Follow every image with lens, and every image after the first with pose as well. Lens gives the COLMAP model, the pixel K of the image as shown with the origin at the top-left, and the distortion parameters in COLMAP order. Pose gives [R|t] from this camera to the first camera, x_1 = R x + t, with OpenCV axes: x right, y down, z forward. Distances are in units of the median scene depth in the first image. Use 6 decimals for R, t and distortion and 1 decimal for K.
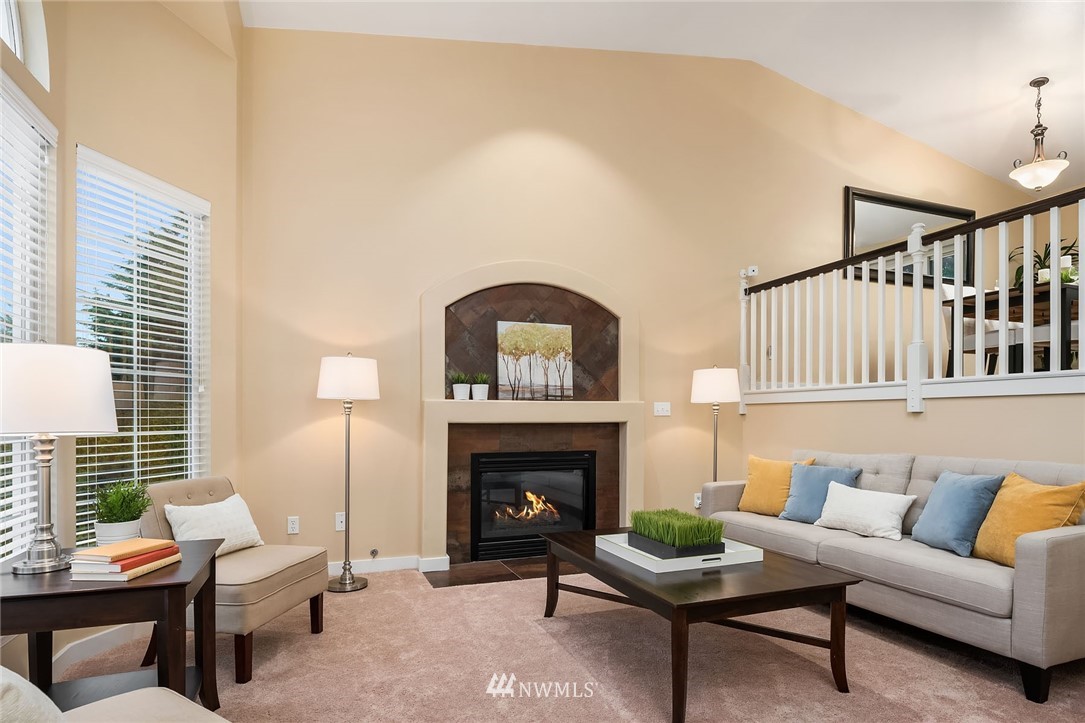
lens RADIAL K [[587.0, 0, 553.5], [0, 587.0, 415.0], [0, 0, 1]] dist [-0.001760, -0.000302]
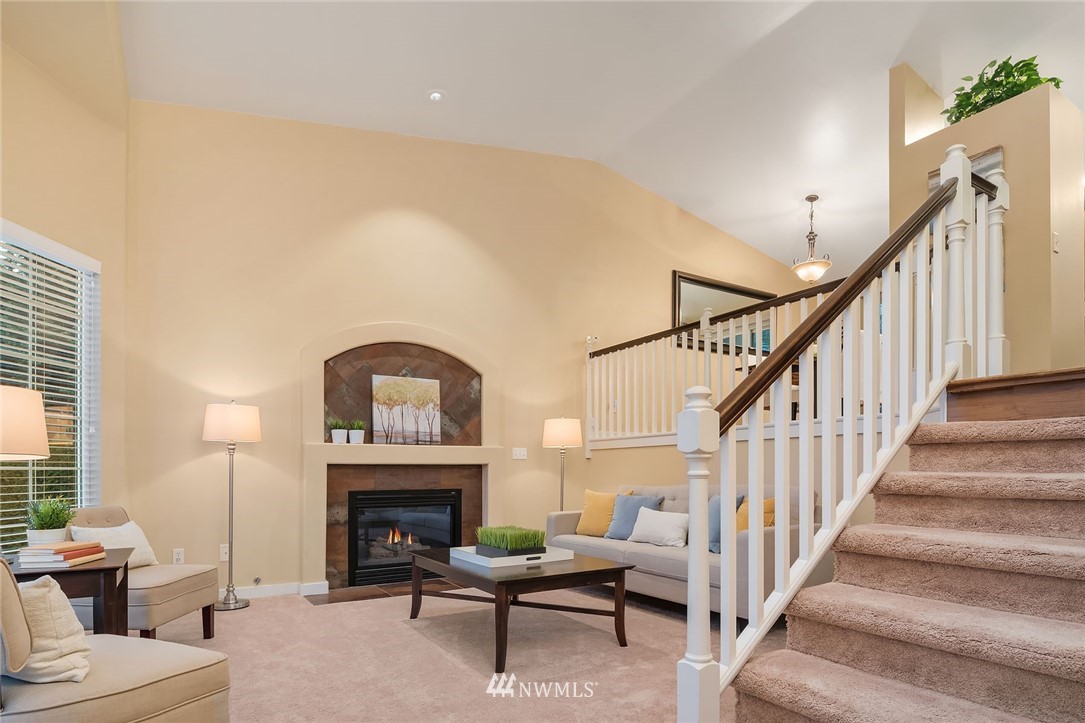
lens RADIAL K [[586.9, 0, 545.2], [0, 586.9, 465.1], [0, 0, 1]] dist [0.001380, -0.000642]
pose [[0.984448, -0.002270, 0.175661, 0.033976], [0.003716, 0.999962, -0.007903, 0.025315], [-0.175636, 0.008432, 0.984419, -0.178482]]
